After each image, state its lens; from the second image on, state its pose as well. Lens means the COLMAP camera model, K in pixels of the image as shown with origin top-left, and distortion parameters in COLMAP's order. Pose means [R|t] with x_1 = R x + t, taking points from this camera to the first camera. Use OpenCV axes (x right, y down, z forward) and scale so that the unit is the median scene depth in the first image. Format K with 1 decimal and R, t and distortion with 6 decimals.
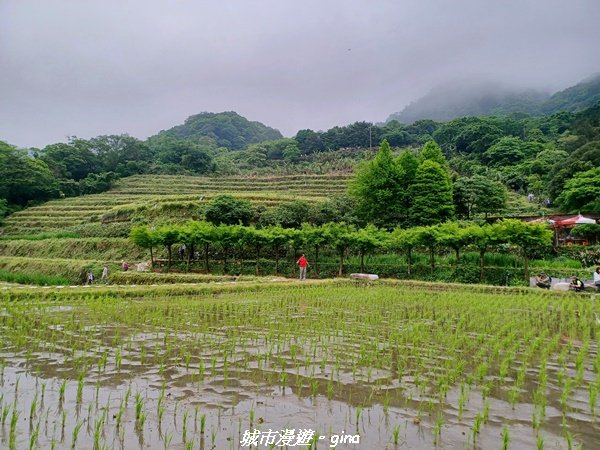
lens RADIAL K [[434.9, 0, 301.6], [0, 434.9, 223.5], [0, 0, 1]] dist [0.035402, -0.003636]
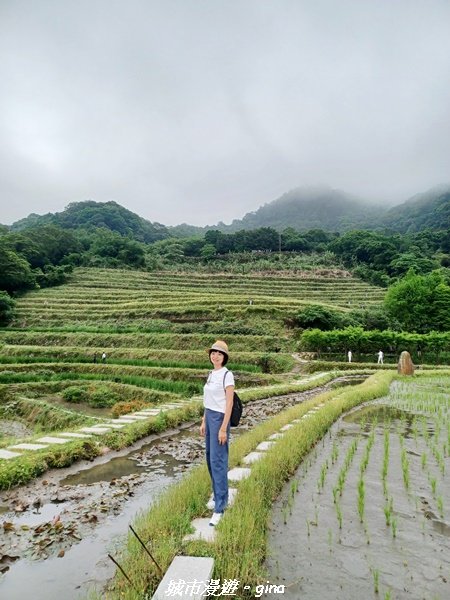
lens RADIAL K [[434.9, 0, 228.4], [0, 434.9, 301.5], [0, 0, 1]] dist [0.035402, -0.003636]
pose [[0.975149, 0.033192, 0.219049, -0.245530], [-0.027716, 0.999223, -0.028026, -0.009680], [-0.219809, 0.021259, 0.975311, -0.087227]]
